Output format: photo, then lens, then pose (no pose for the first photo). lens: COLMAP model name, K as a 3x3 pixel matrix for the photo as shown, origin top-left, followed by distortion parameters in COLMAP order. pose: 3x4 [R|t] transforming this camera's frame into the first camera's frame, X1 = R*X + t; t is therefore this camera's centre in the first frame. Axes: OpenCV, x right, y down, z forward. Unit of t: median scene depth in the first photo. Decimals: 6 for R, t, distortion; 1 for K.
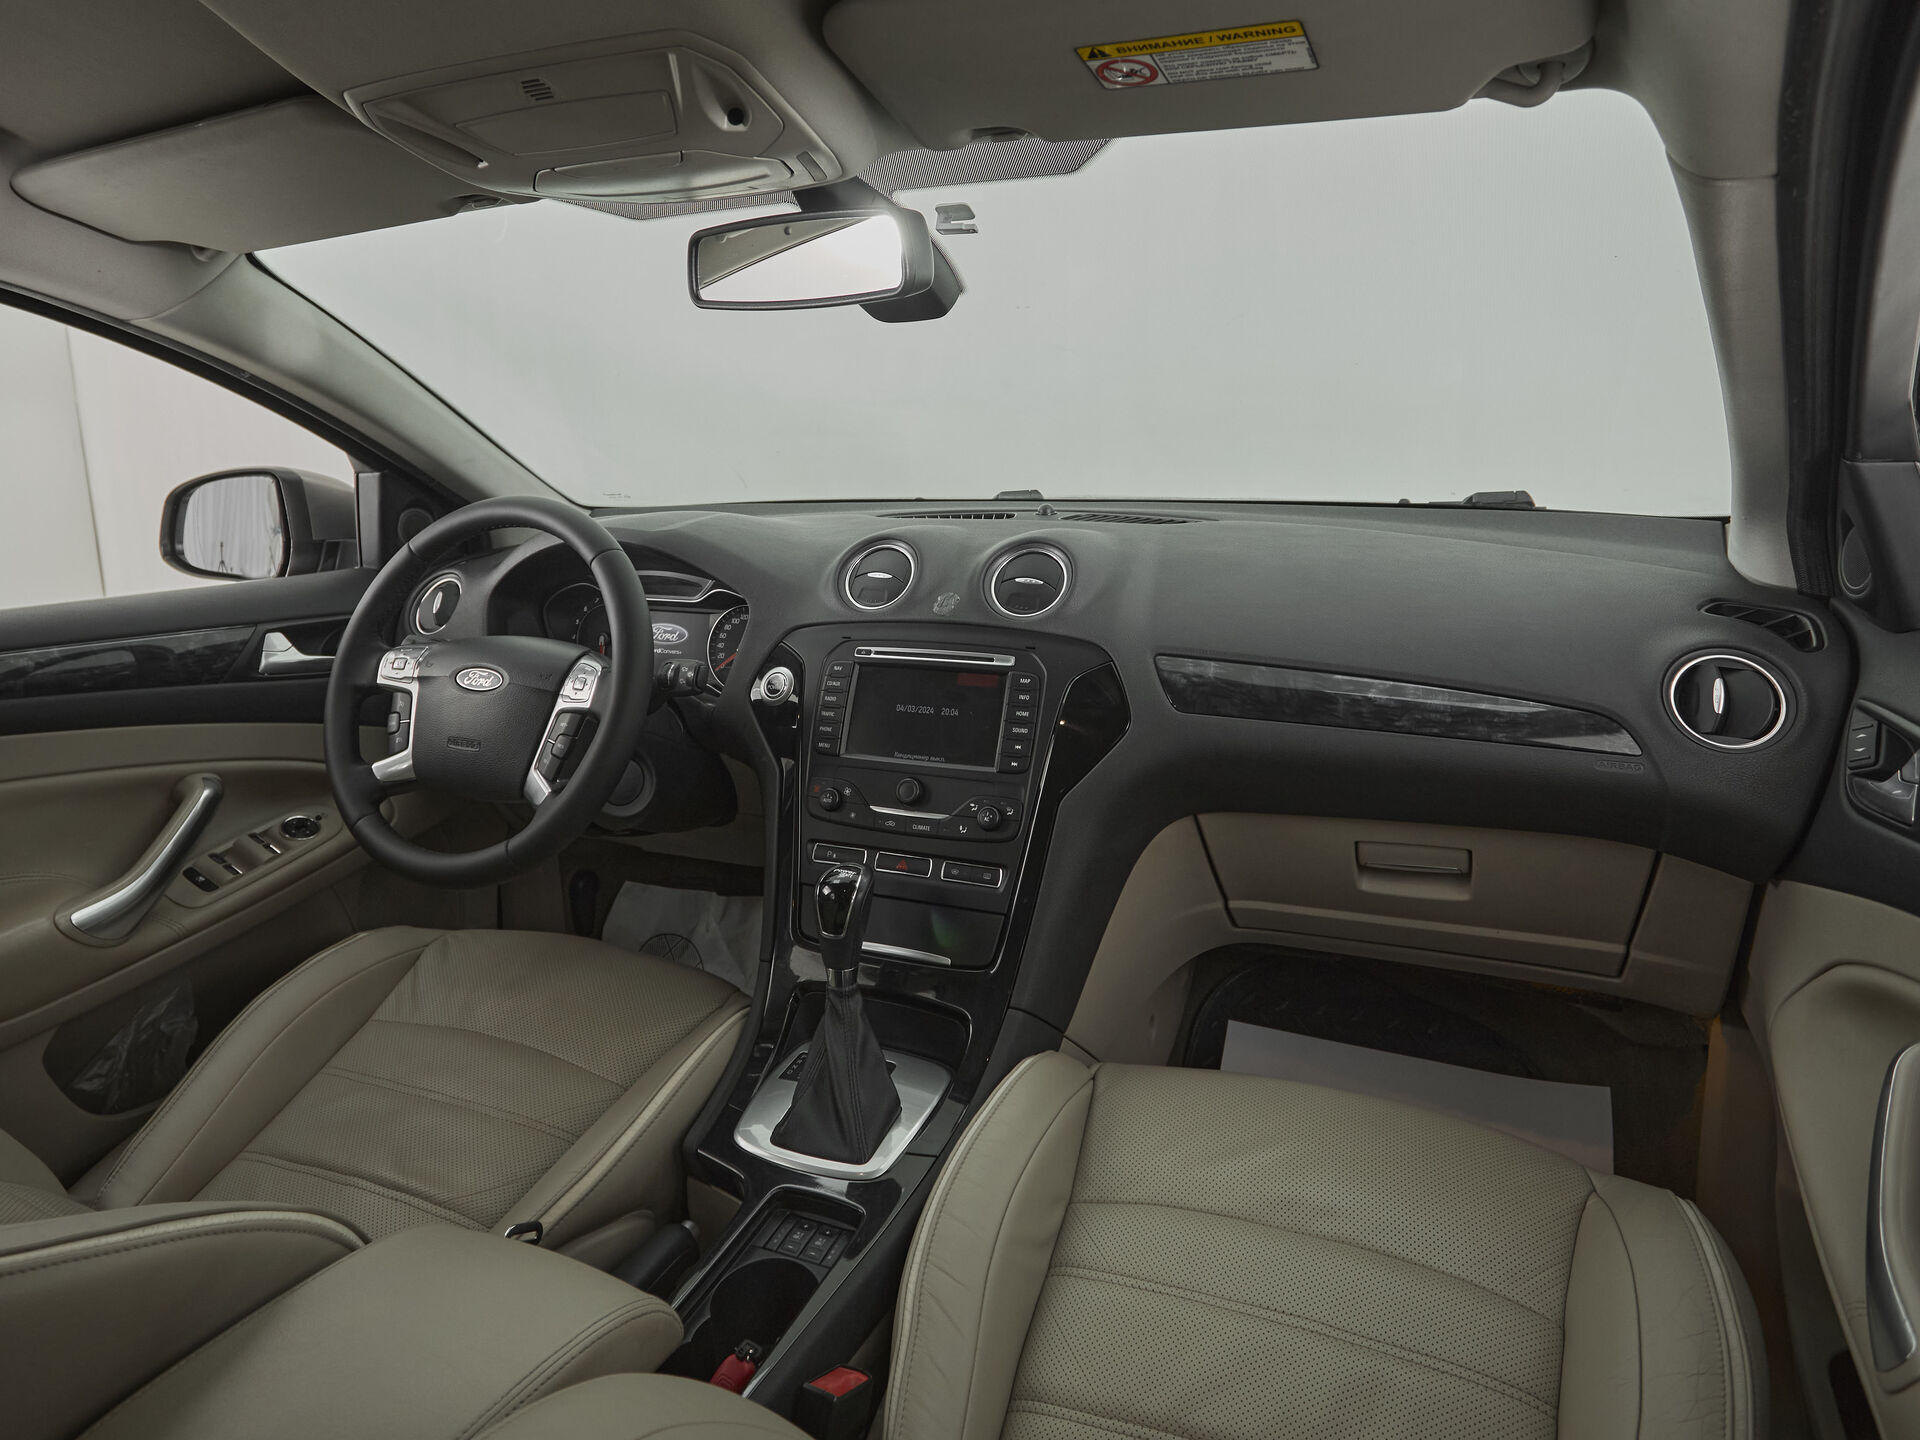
lens RADIAL K [[1312.0, 0, 890.9], [0, 1312.0, 583.3], [0, 0, 1]] dist [-0.001263, 0.000089]
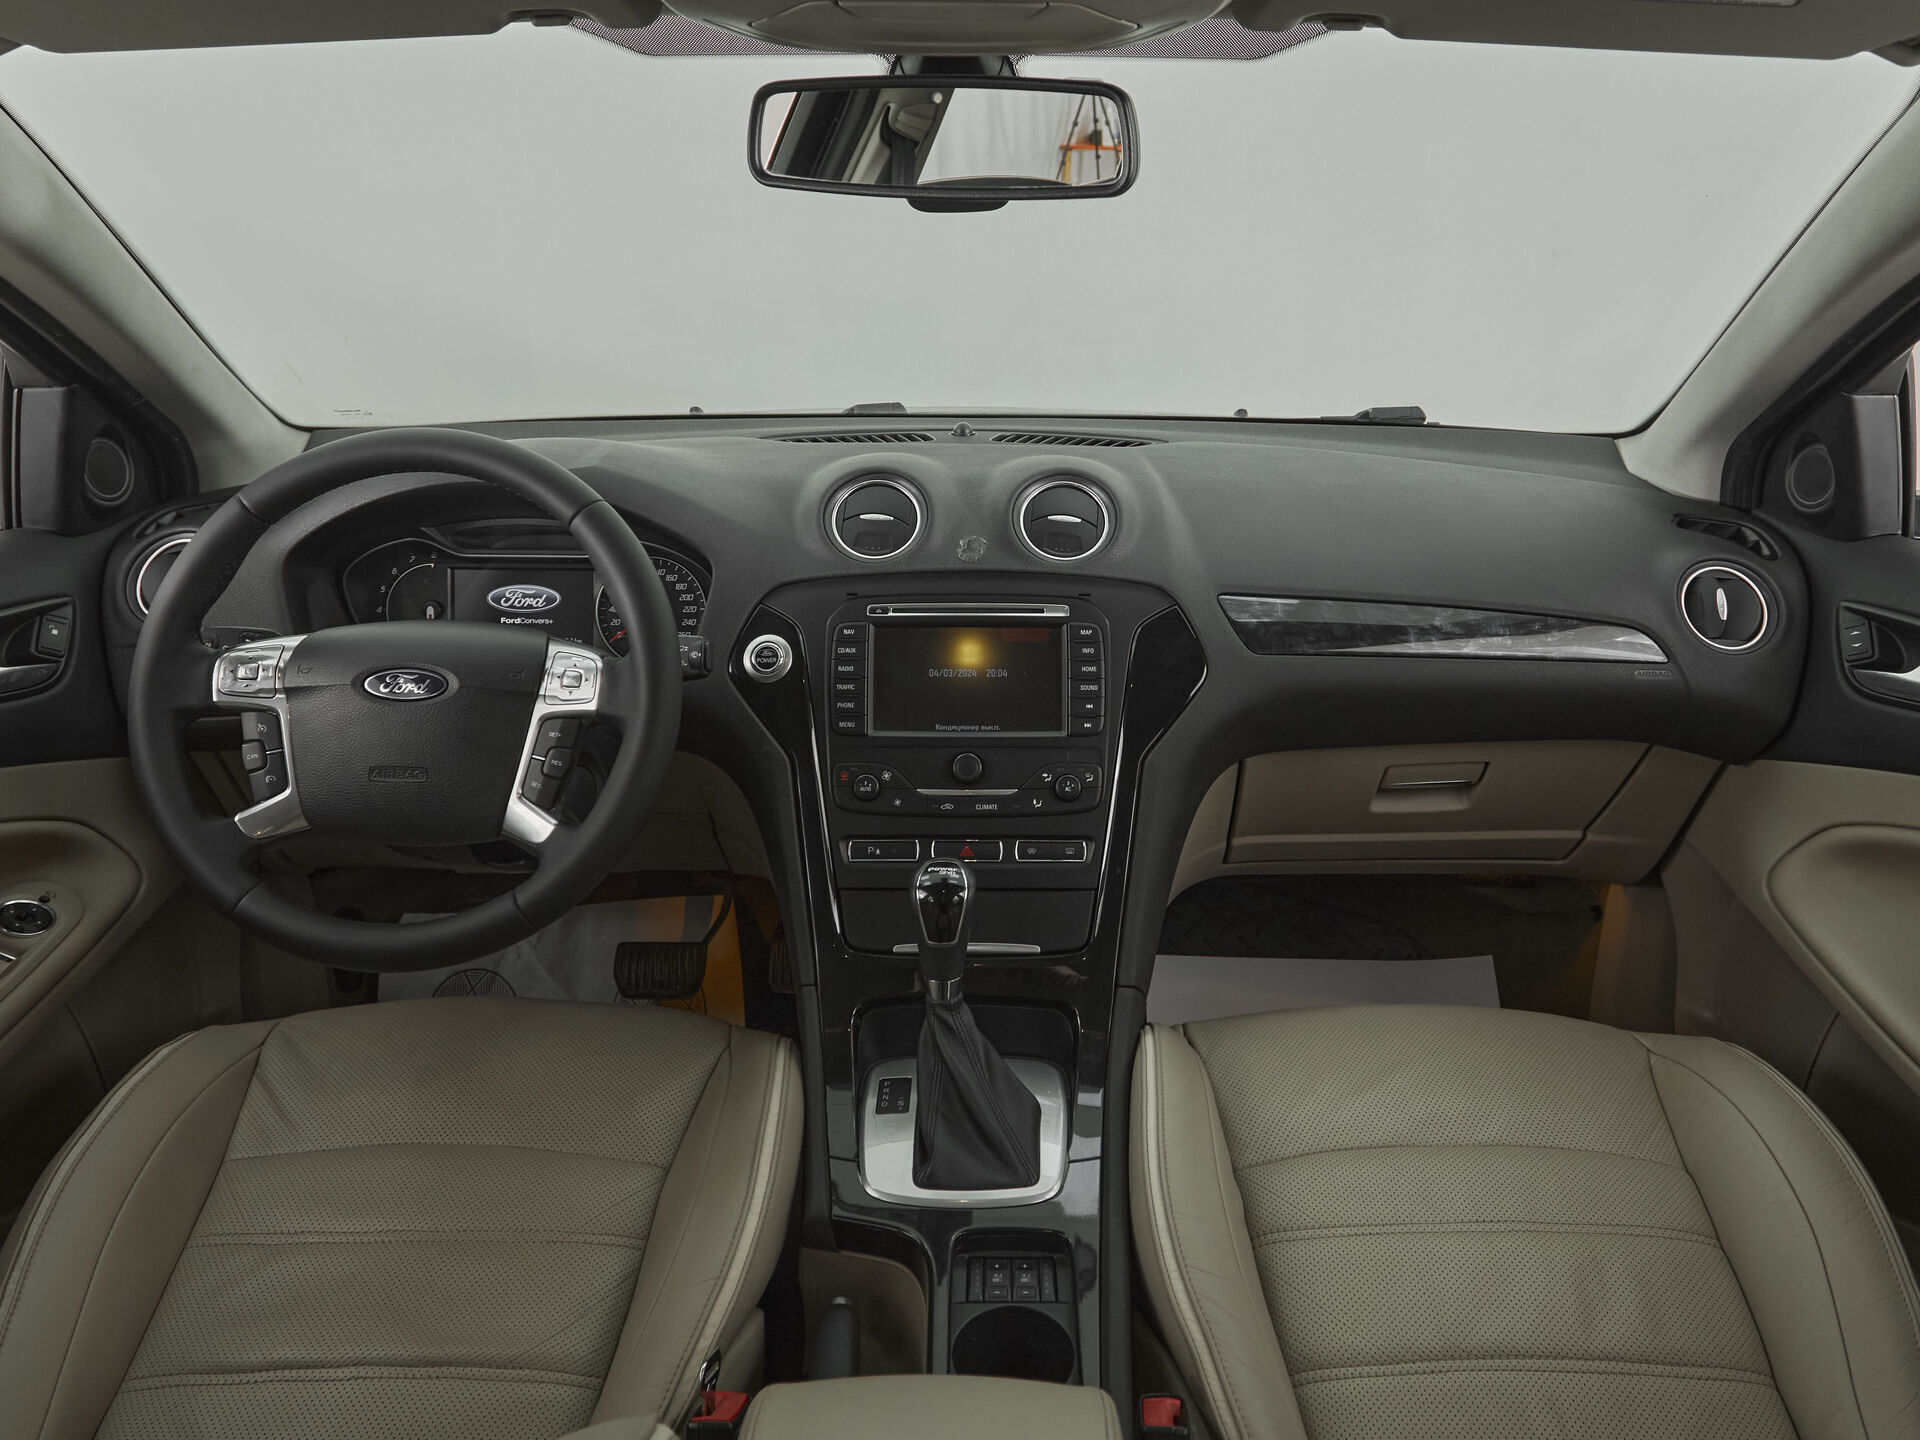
lens RADIAL K [[1457.1, 0, 994.5], [0, 1457.1, 657.7], [0, 0, 1]] dist [-0.001777, 0.003706]
pose [[0.895091, -0.082794, 0.438130, -0.380013], [0.028443, 0.991210, 0.129202, -0.037756], [-0.444976, -0.103186, 0.889578, 0.134989]]
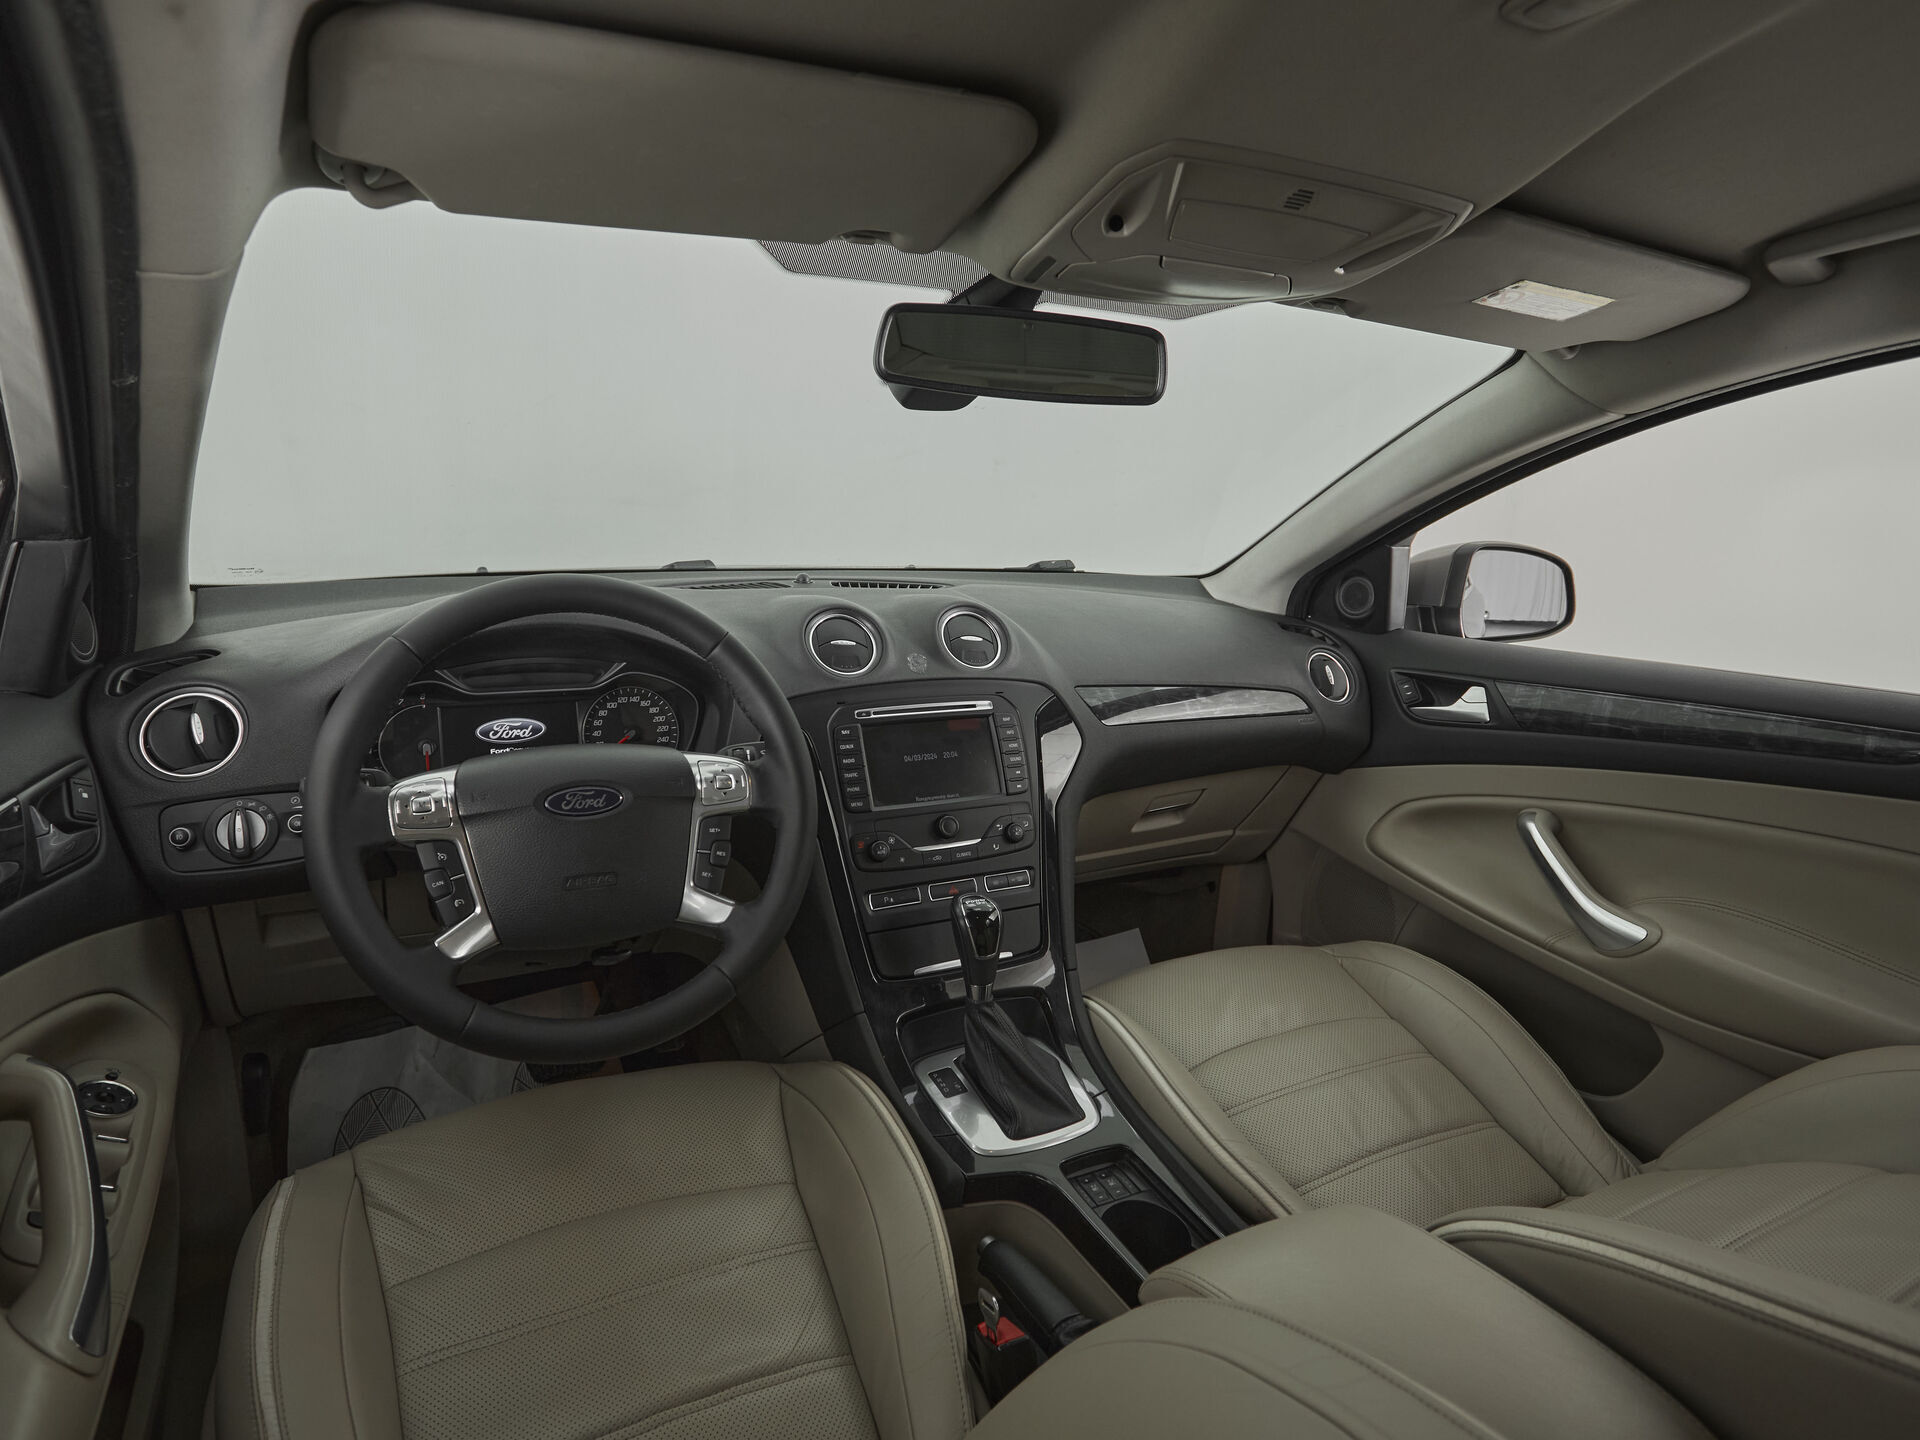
lens RADIAL K [[1119.8, 0, 960.0], [0, 1119.8, 720.0], [0, 0, 1]] dist [0.001799, -0.000500]
pose [[0.583980, -0.121031, 0.802695, -0.742737], [0.057129, 0.992499, 0.108087, -0.039608], [-0.809755, -0.017263, 0.586514, 0.406509]]
